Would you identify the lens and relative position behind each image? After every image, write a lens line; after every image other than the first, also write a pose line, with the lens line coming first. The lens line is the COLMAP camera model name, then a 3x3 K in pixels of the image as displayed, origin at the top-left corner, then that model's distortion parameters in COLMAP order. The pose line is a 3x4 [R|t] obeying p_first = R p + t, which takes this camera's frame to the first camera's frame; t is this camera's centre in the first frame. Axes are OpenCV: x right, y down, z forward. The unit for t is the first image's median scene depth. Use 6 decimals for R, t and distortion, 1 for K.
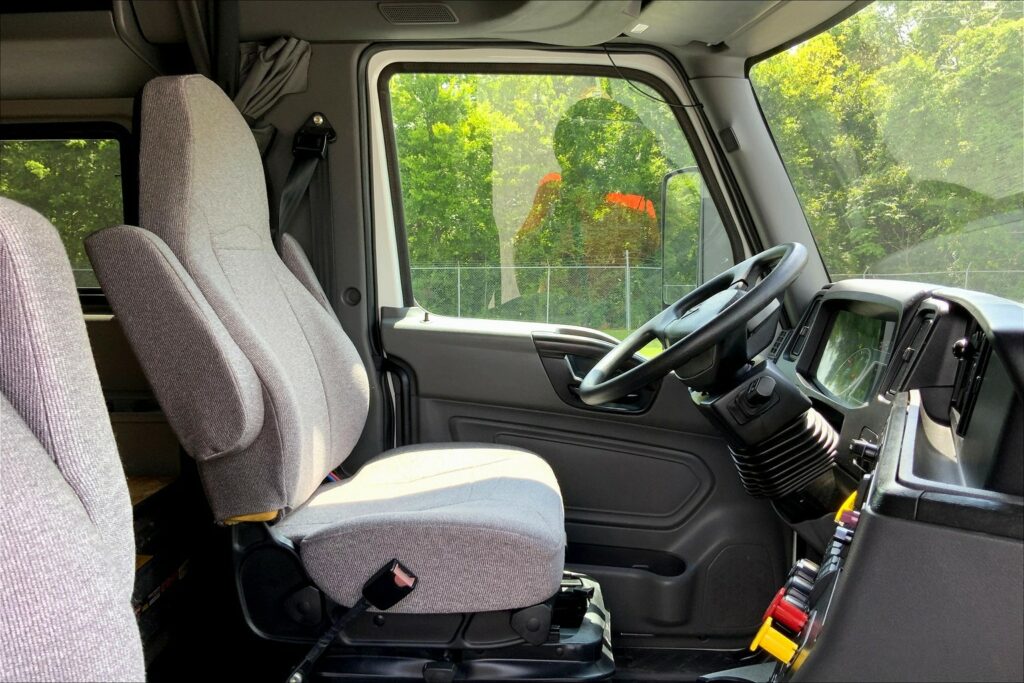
lens RADIAL K [[861.7, 0, 508.0], [0, 861.7, 349.6], [0, 0, 1]] dist [0.067848, -0.133415]
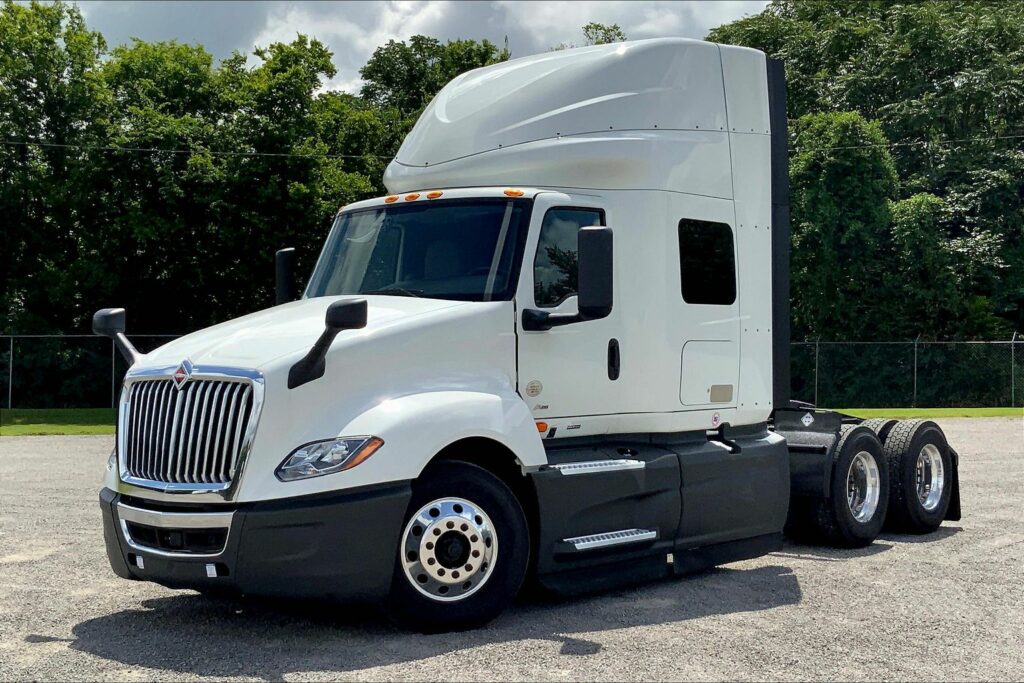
lens RADIAL K [[1487.0, 0, 494.3], [0, 1487.0, 311.6], [0, 0, 1]] dist [0.077676, 0.000000]
pose [[0.980291, 0.013630, 0.197086, -0.199619], [0.011078, 0.992255, -0.123721, 0.087275], [-0.197246, 0.123466, 0.972548, -0.651036]]
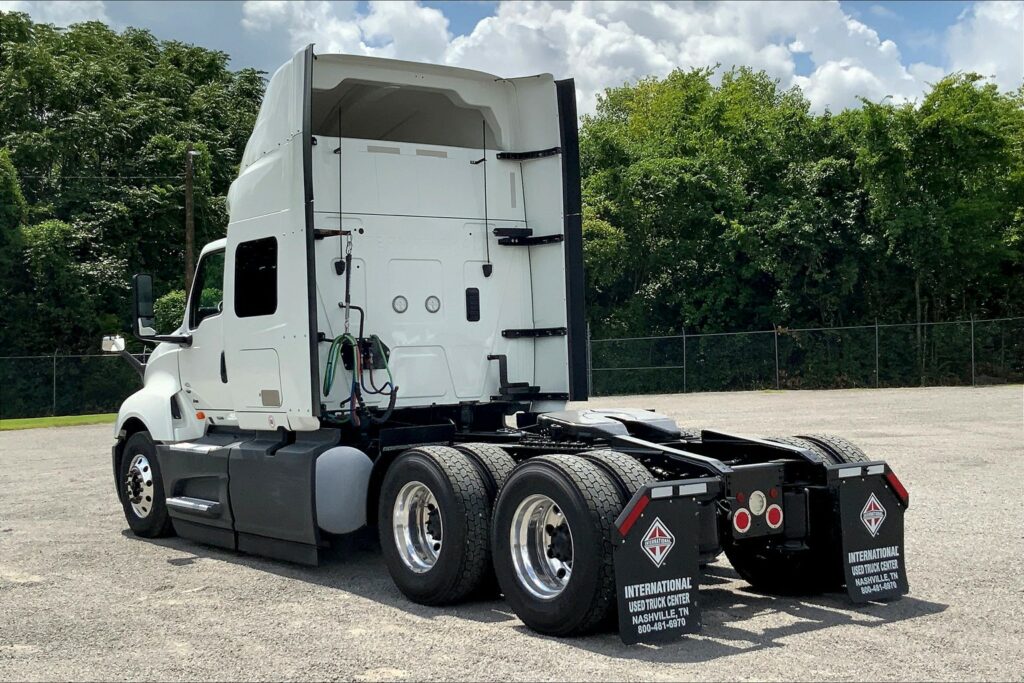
lens RADIAL K [[1399.0, 0, 514.0], [0, 1399.0, 337.9], [0, 0, 1]] dist [0.072959, 0.000000]
pose [[0.633457, 0.003521, 0.773770, -0.380565], [0.092986, 0.992396, -0.080641, 0.088213], [-0.768170, 0.123033, 0.628313, -0.629555]]
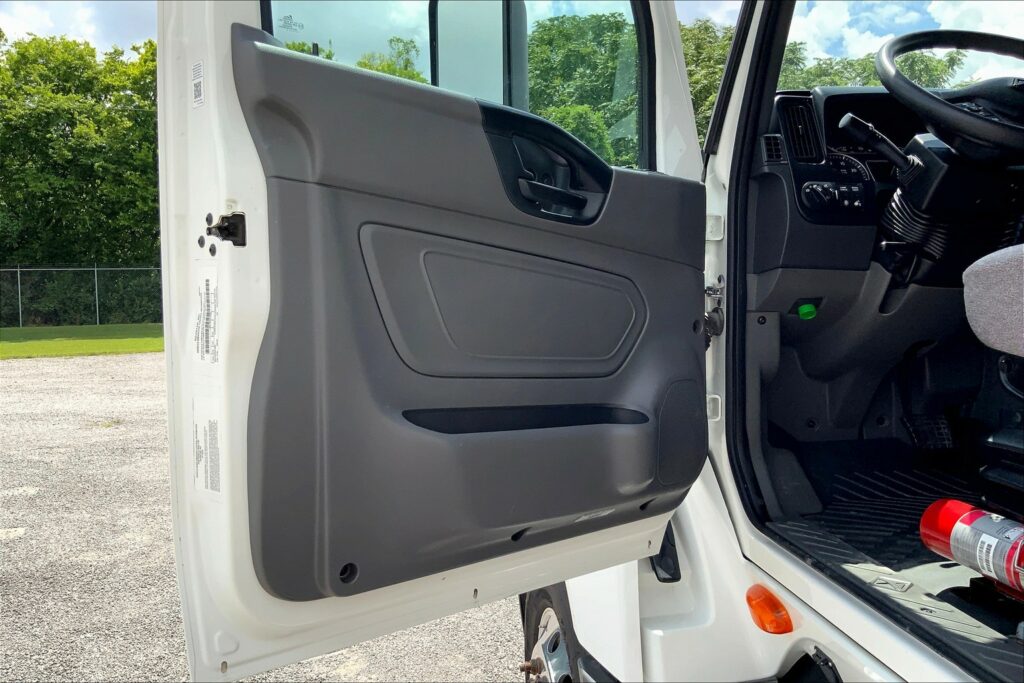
lens RADIAL K [[861.7, 0, 502.4], [0, 861.7, 339.8], [0, 0, 1]] dist [0.067848, -0.133415]
pose [[0.924597, -0.028730, 0.379861, -0.120134], [0.038376, 0.999104, -0.017843, 0.047404], [-0.379008, 0.031075, 0.924872, -0.311744]]
